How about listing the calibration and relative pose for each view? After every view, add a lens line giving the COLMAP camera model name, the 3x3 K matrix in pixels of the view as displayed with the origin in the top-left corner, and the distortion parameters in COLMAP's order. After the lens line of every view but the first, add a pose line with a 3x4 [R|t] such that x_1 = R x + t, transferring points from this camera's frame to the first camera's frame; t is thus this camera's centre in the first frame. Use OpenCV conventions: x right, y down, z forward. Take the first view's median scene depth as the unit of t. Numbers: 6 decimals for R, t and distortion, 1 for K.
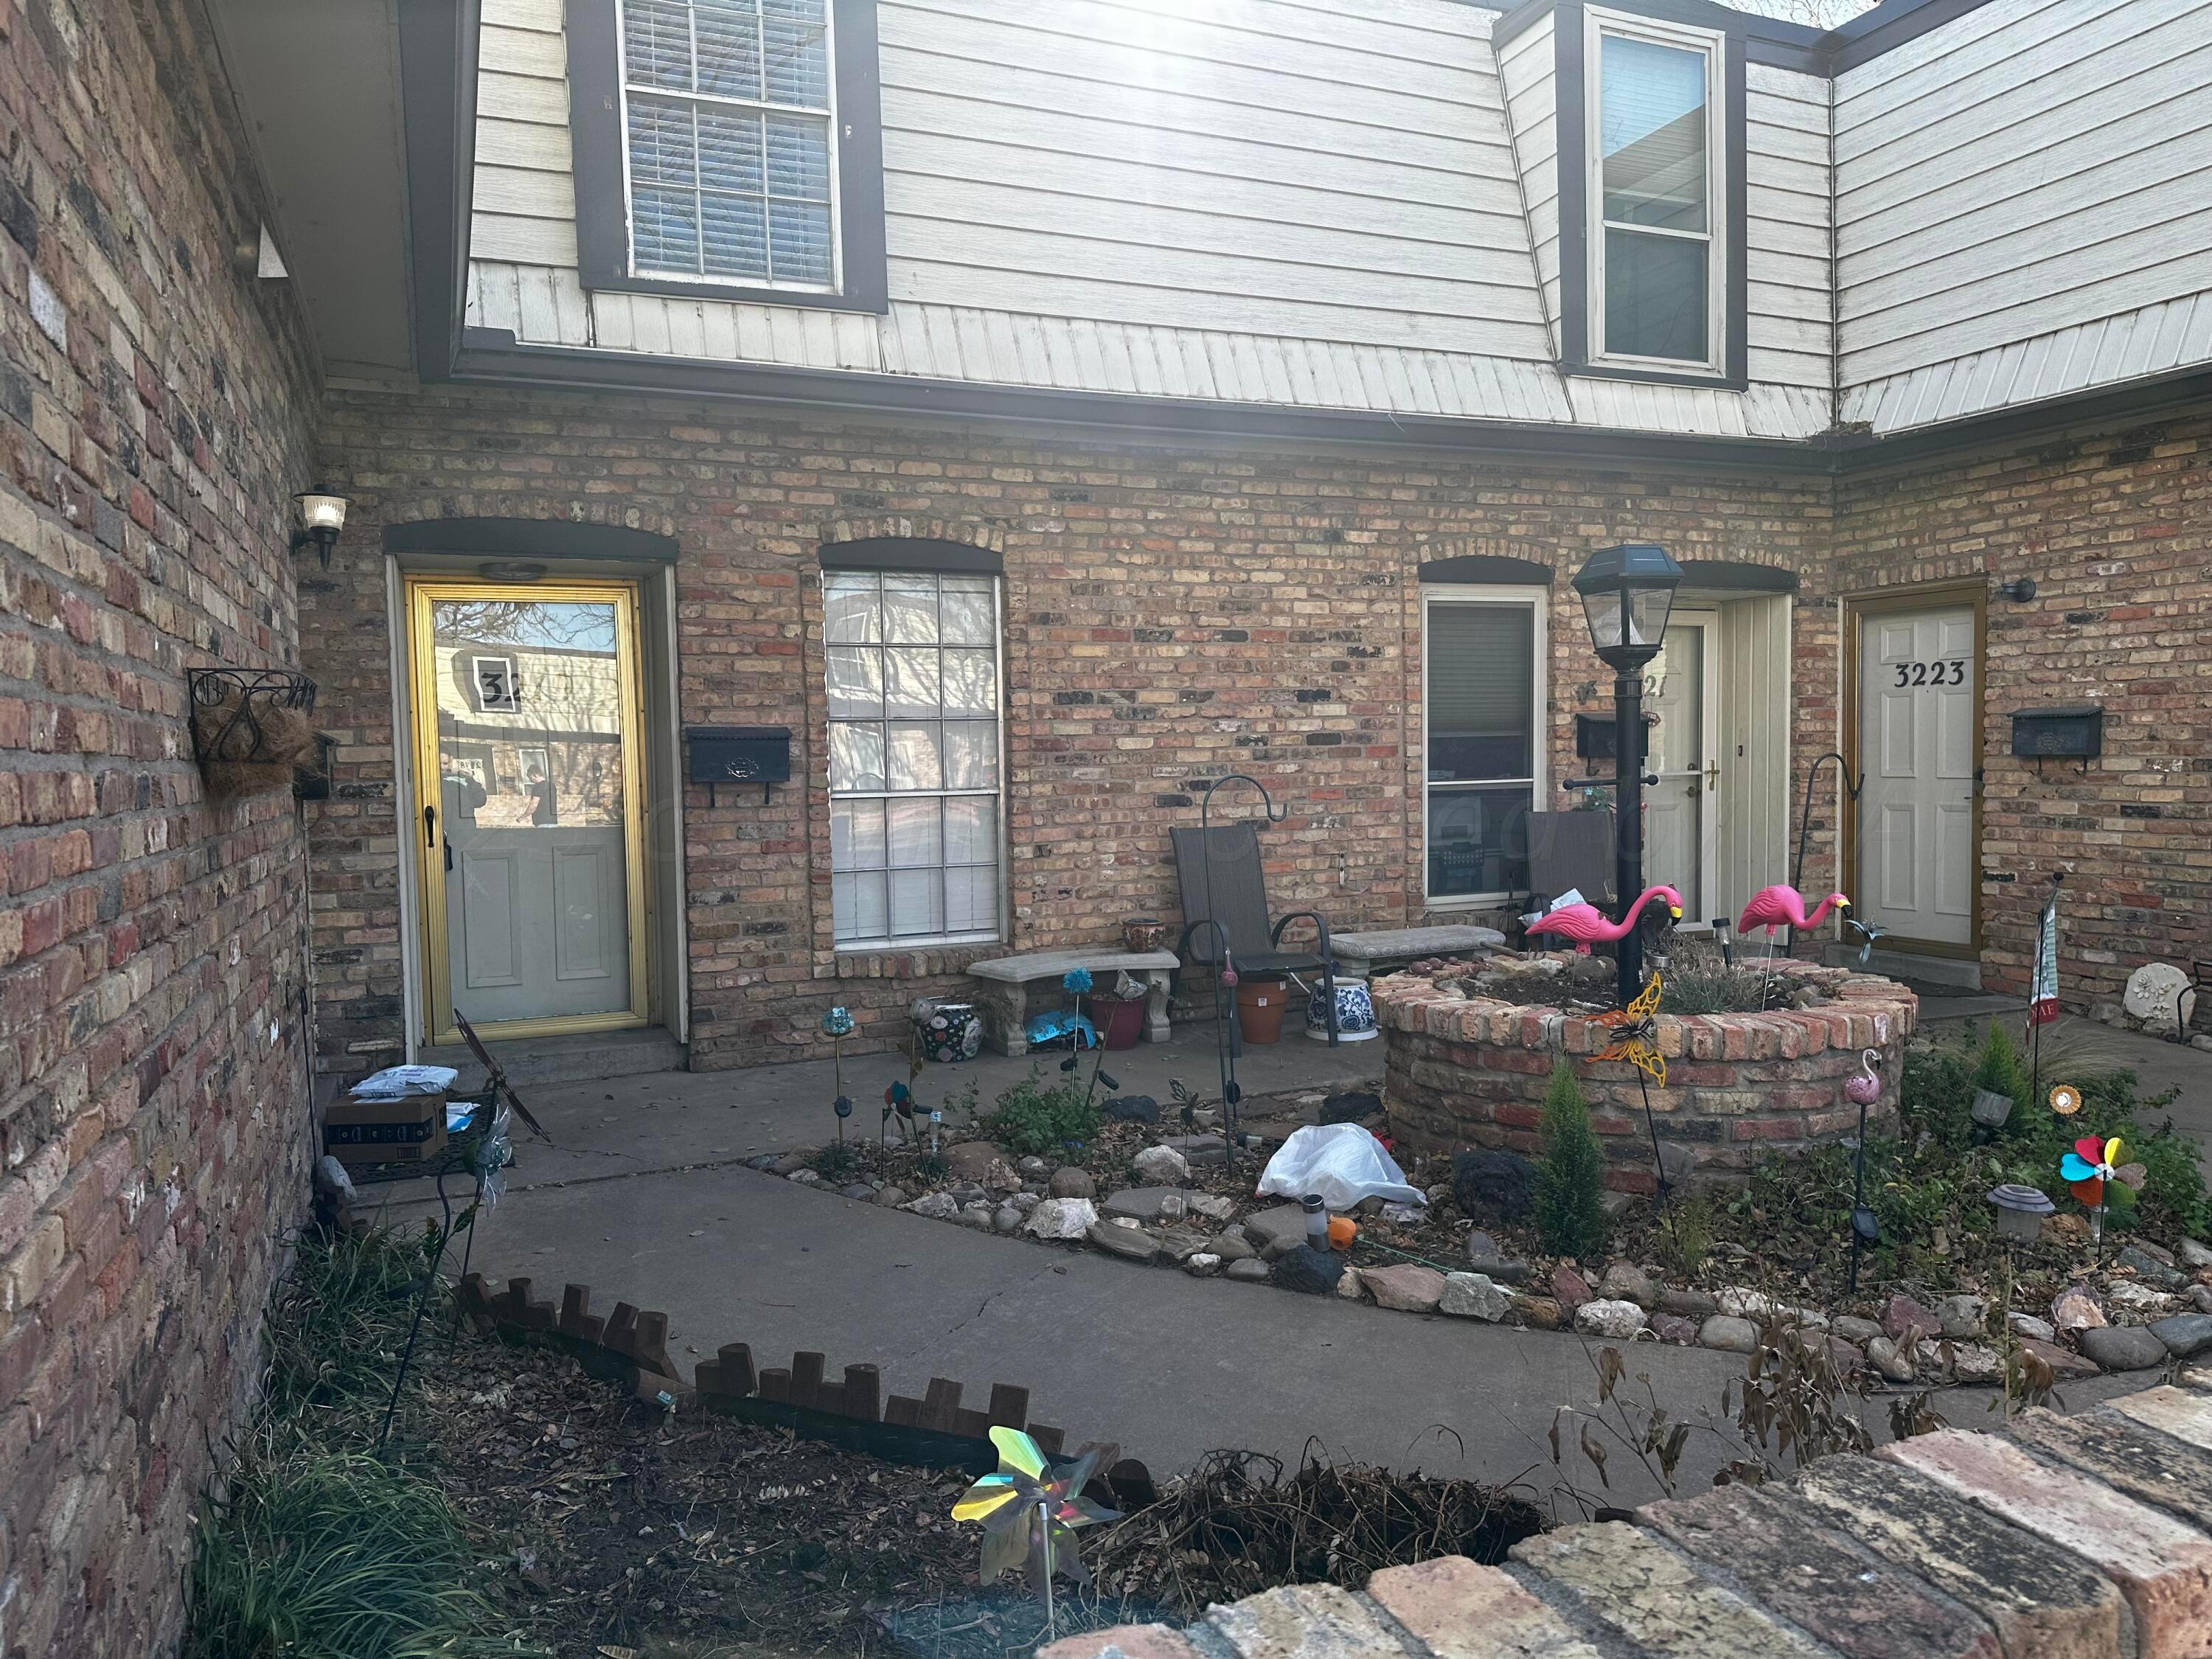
lens RADIAL K [[1536.7, 0, 1126.4], [0, 1536.7, 854.7], [0, 0, 1]] dist [0.037015, -0.025126]
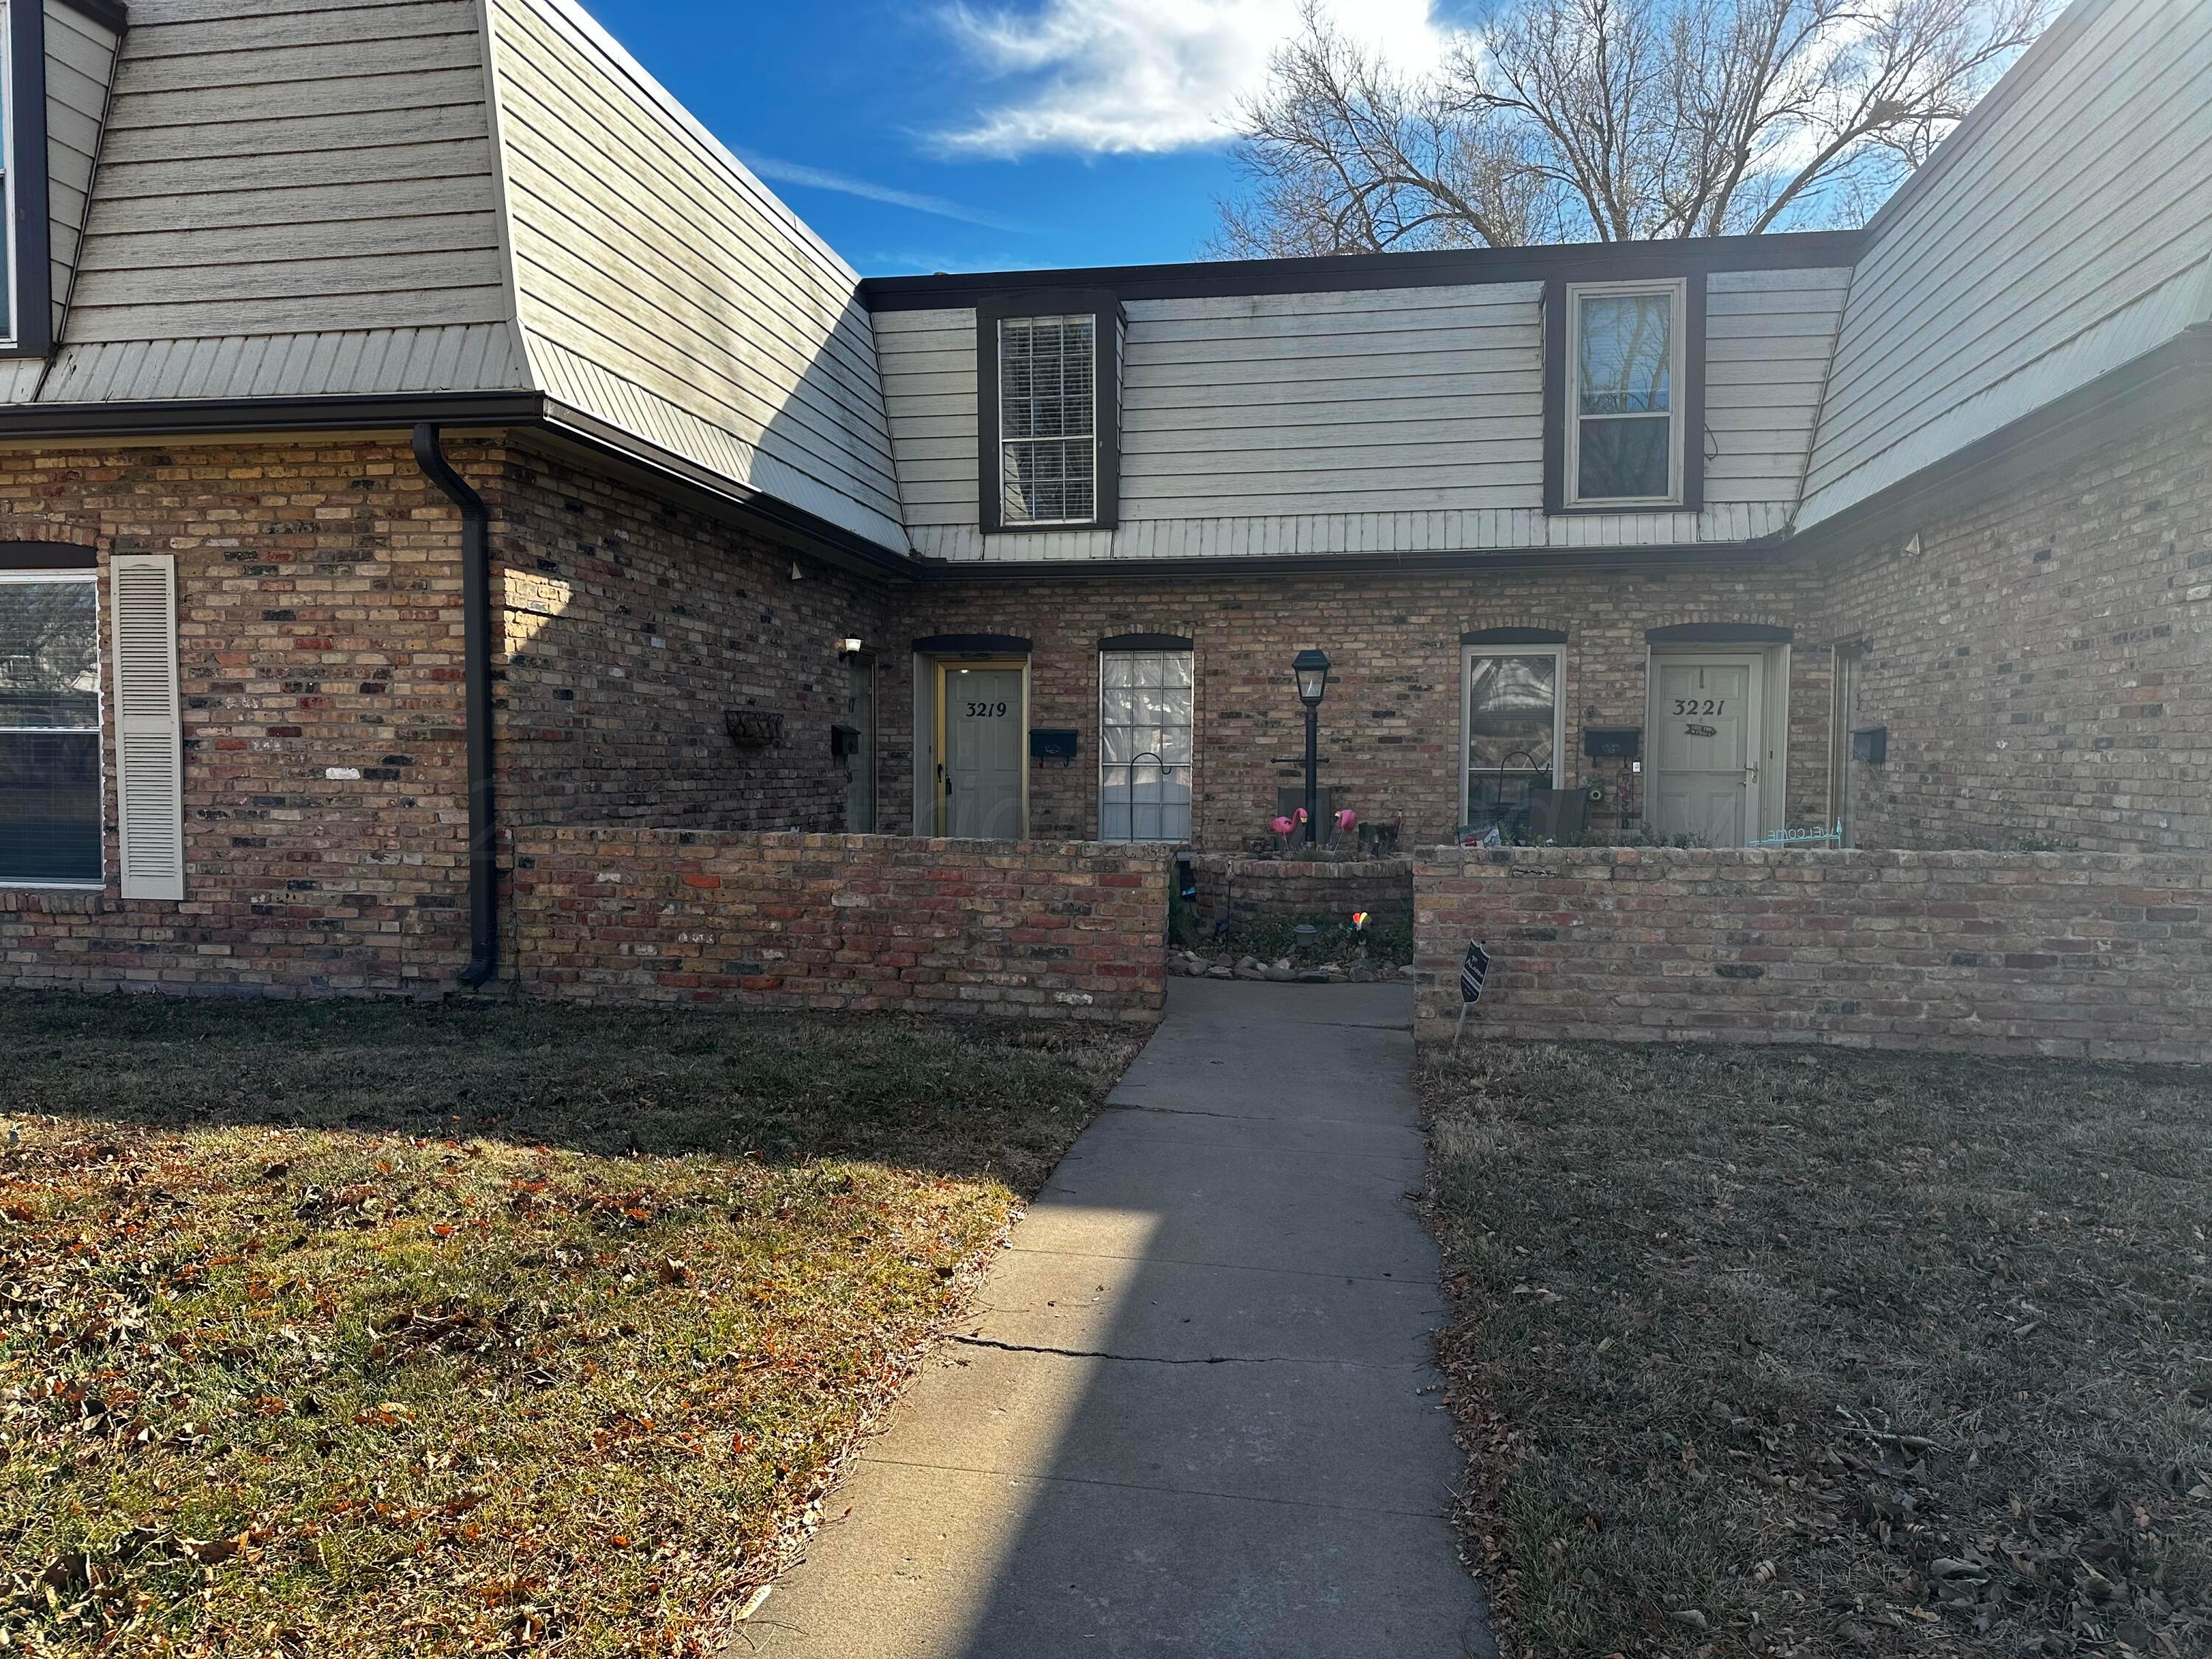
lens RADIAL K [[1536.7, 0, 1087.8], [0, 1536.7, 814.5], [0, 0, 1]] dist [0.037015, -0.025126]
pose [[0.830131, 0.042824, -0.555922, 0.841278], [-0.058298, 0.998248, -0.010156, 0.045049], [0.554513, 0.040840, 0.831172, -0.614705]]
